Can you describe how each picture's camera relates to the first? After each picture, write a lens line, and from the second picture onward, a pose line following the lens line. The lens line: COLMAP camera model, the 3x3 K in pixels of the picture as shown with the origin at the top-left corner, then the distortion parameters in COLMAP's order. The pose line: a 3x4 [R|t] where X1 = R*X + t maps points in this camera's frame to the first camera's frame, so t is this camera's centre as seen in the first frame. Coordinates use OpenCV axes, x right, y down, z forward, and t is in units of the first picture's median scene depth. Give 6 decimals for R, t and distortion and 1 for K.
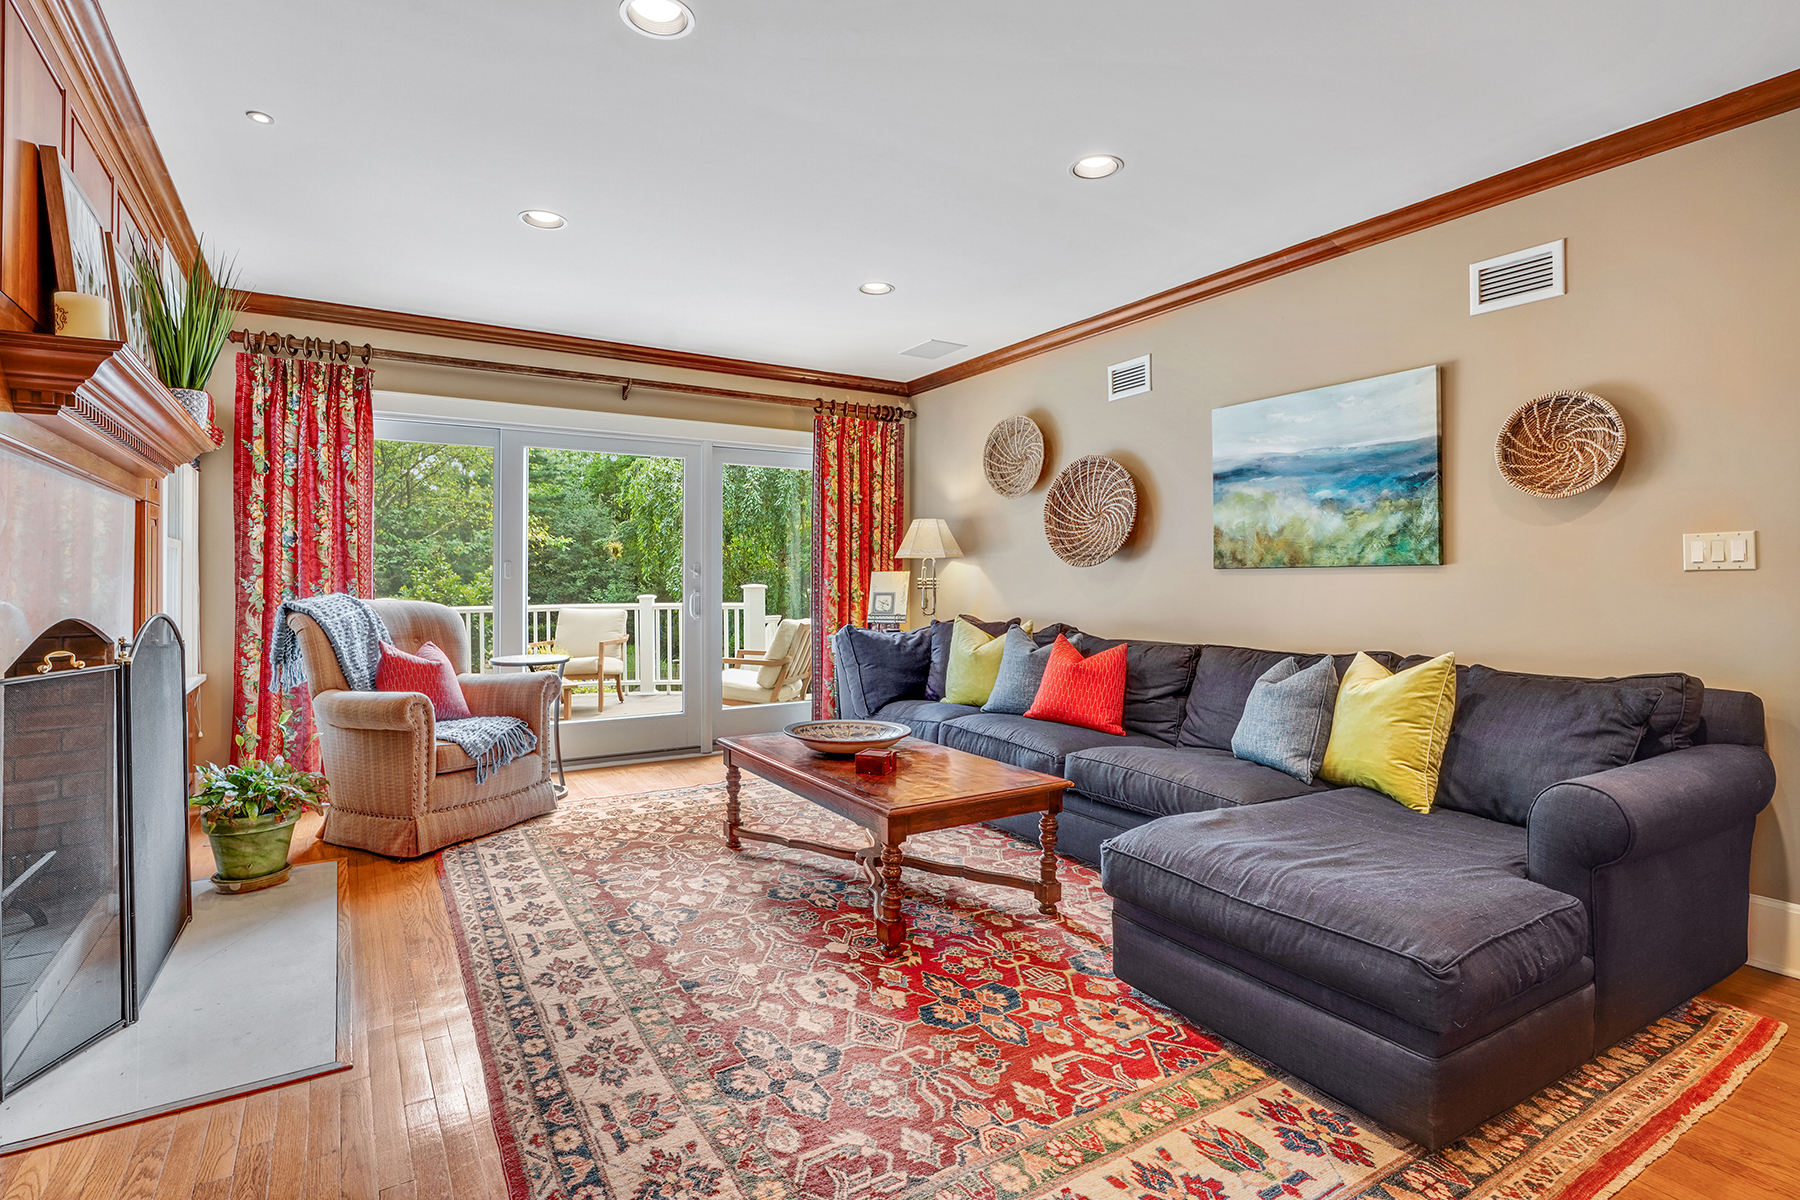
lens RADIAL K [[872.9, 0, 894.5], [0, 872.9, 582.0], [0, 0, 1]] dist [-0.004213, 0.003203]
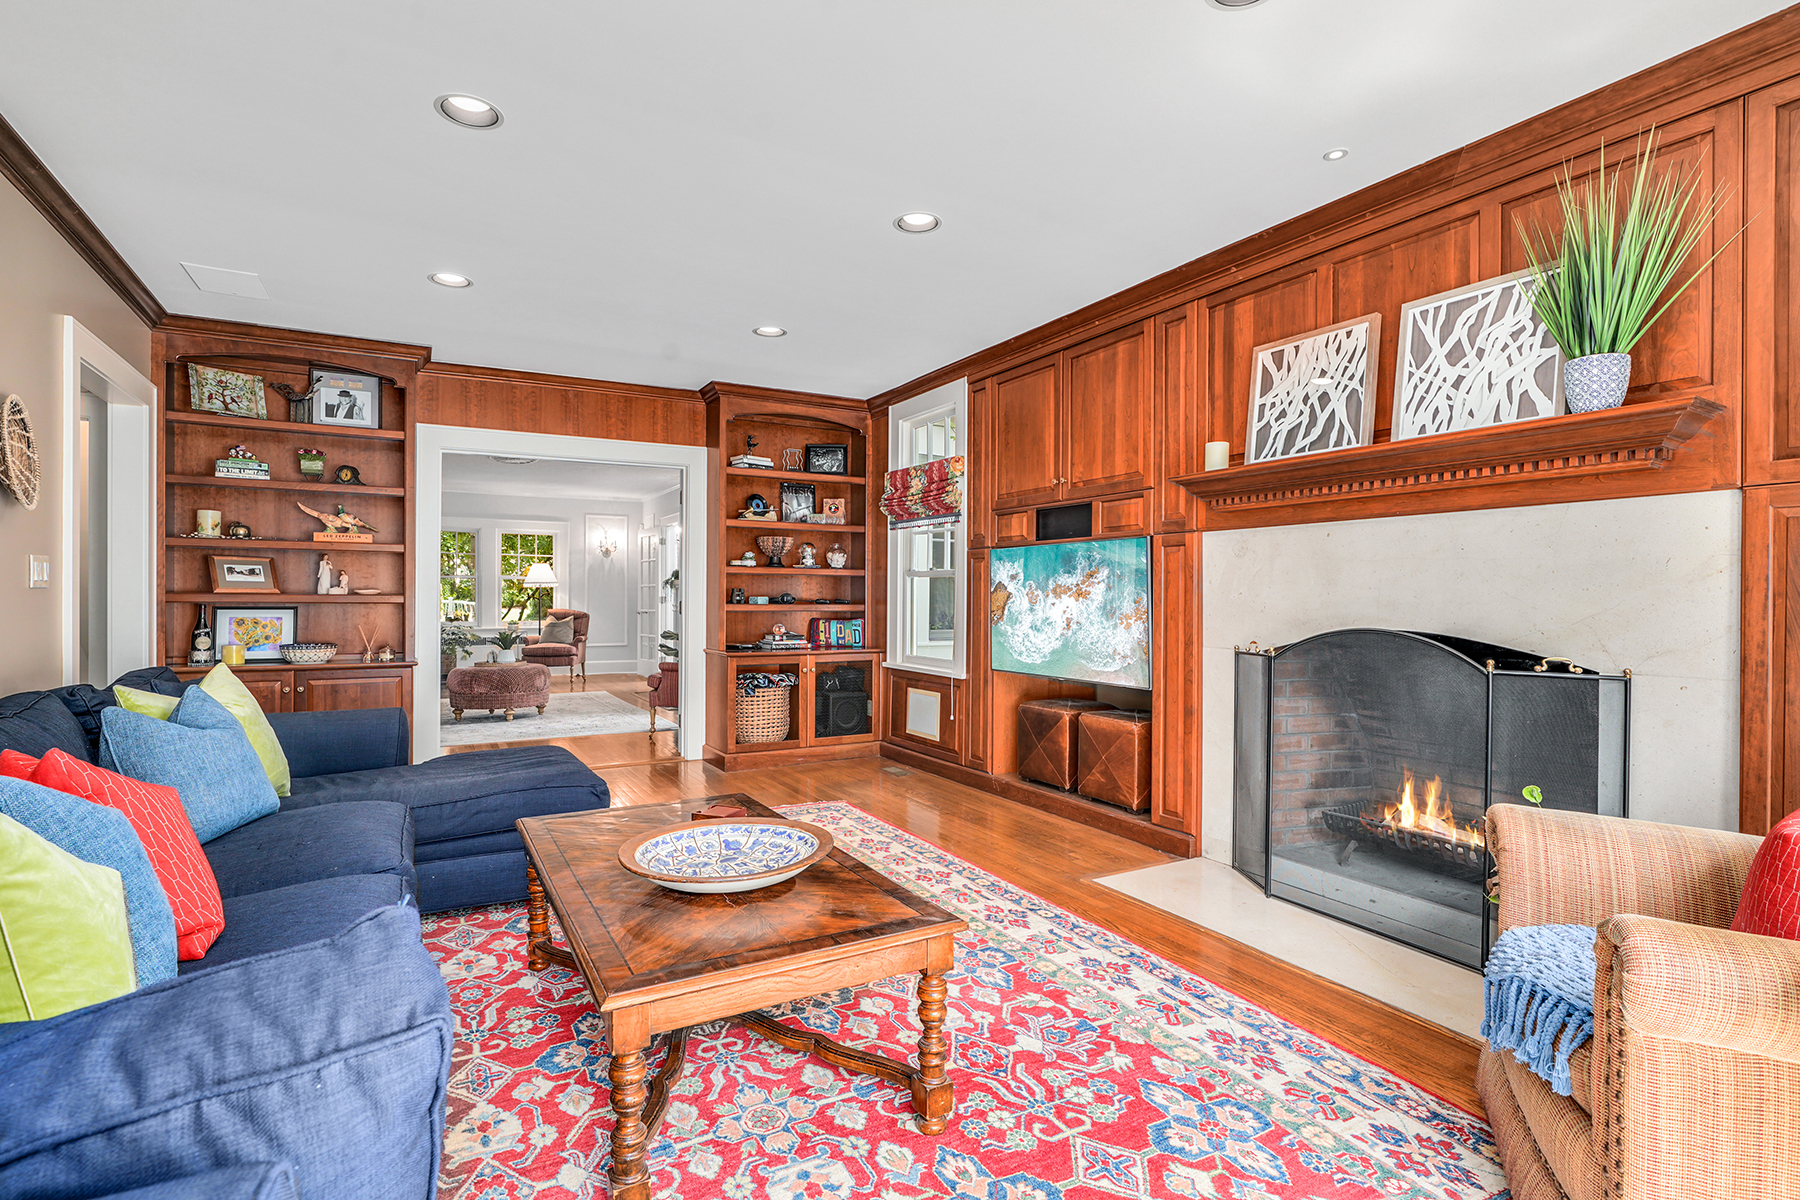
lens RADIAL K [[872.9, 0, 903.2], [0, 872.9, 602.5], [0, 0, 1]] dist [-0.004213, 0.003203]
pose [[-0.999010, -0.005451, 0.044150, -0.216465], [-0.005243, 0.999975, 0.004818, -0.002065], [-0.044175, 0.004582, -0.999013, 1.722389]]
